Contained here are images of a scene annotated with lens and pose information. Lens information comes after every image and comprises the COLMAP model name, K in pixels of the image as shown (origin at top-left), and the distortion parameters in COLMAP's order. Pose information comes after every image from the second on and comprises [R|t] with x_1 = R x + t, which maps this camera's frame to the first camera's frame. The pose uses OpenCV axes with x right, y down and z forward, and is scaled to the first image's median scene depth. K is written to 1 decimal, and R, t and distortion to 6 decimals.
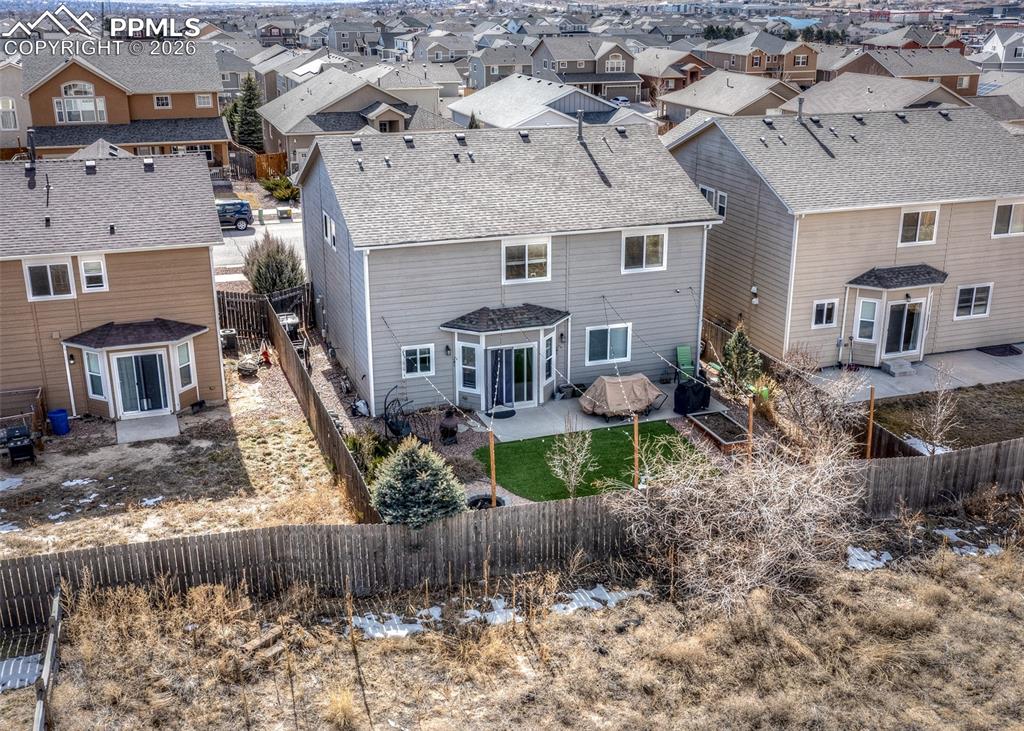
lens RADIAL K [[1091.6, 0, 492.0], [0, 1091.6, 338.2], [0, 0, 1]] dist [-0.003371, 0.032773]
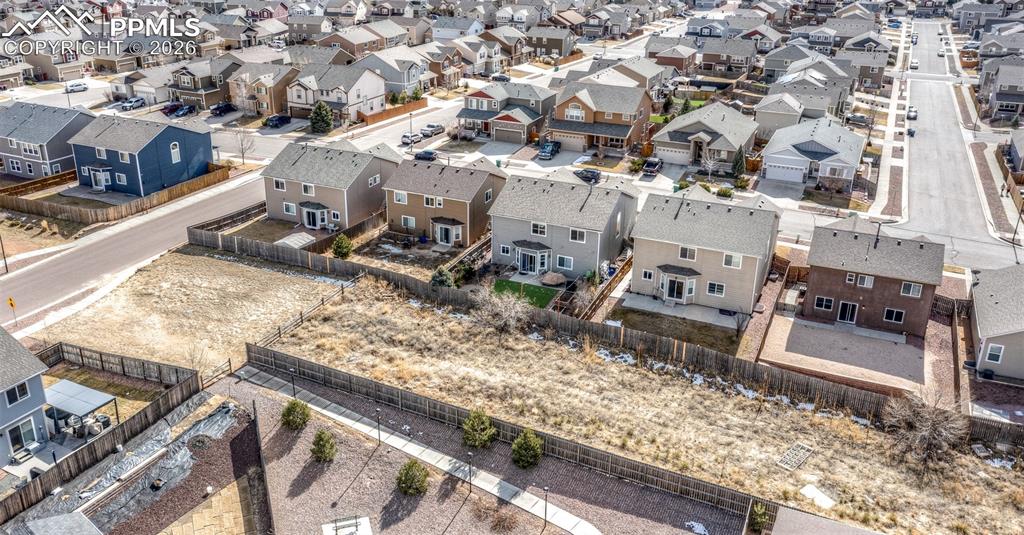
lens RADIAL K [[755.1, 0, 512.0], [0, 755.1, 267.5], [0, 0, 1]] dist [-0.001409, -0.000096]
pose [[0.732042, 0.283259, -0.619580, 1.352818], [-0.218896, 0.959035, 0.179822, -0.338218], [0.645135, 0.003987, 0.764058, -0.714911]]
